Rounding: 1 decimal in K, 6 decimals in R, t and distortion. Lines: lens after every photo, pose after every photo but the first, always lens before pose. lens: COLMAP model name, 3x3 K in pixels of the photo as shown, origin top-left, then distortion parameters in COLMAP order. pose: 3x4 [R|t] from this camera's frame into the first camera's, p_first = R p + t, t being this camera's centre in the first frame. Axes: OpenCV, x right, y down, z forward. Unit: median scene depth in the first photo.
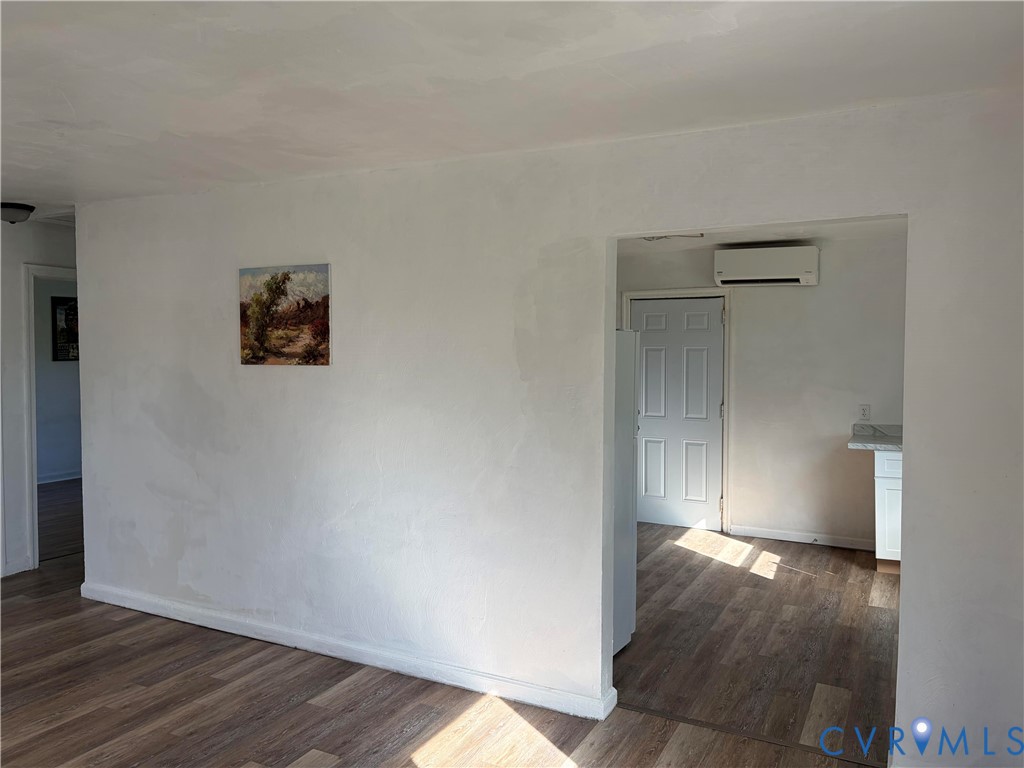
lens RADIAL K [[764.8, 0, 519.9], [0, 764.8, 378.6], [0, 0, 1]] dist [0.054190, -0.049035]
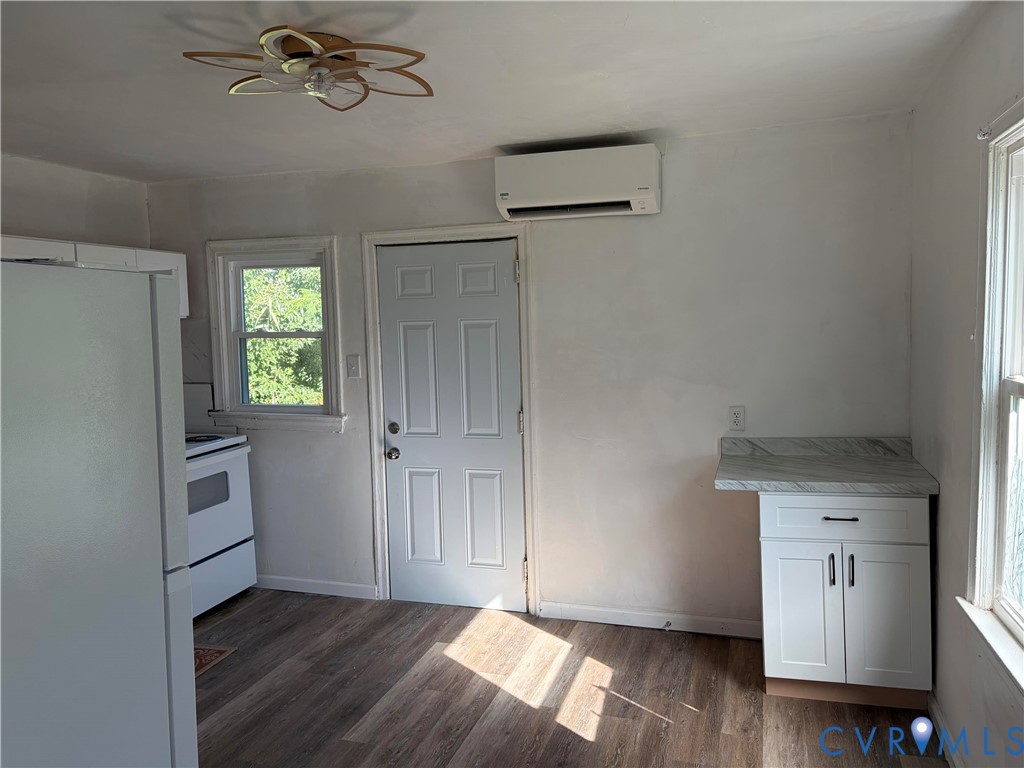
lens RADIAL K [[764.8, 0, 513.0], [0, 764.8, 383.2], [0, 0, 1]] dist [0.054190, -0.049035]
pose [[0.986628, -0.041378, 0.157647, 0.171773], [0.035964, 0.998666, 0.037045, -0.013808], [-0.158969, -0.030880, 0.986800, 0.416917]]
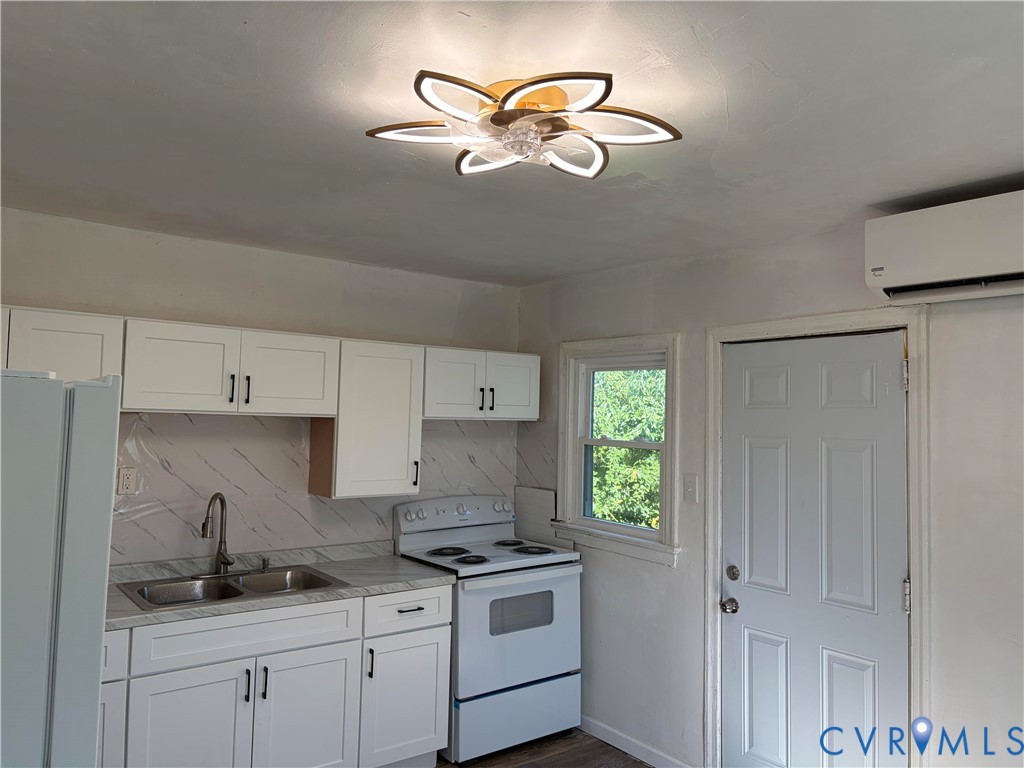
lens RADIAL K [[764.8, 0, 511.3], [0, 764.8, 391.2], [0, 0, 1]] dist [0.054190, -0.049035]
pose [[0.895837, -0.004536, -0.444360, 0.277064], [-0.032746, 0.996556, -0.076188, -0.032947], [0.443175, 0.082803, 0.892603, 0.551661]]
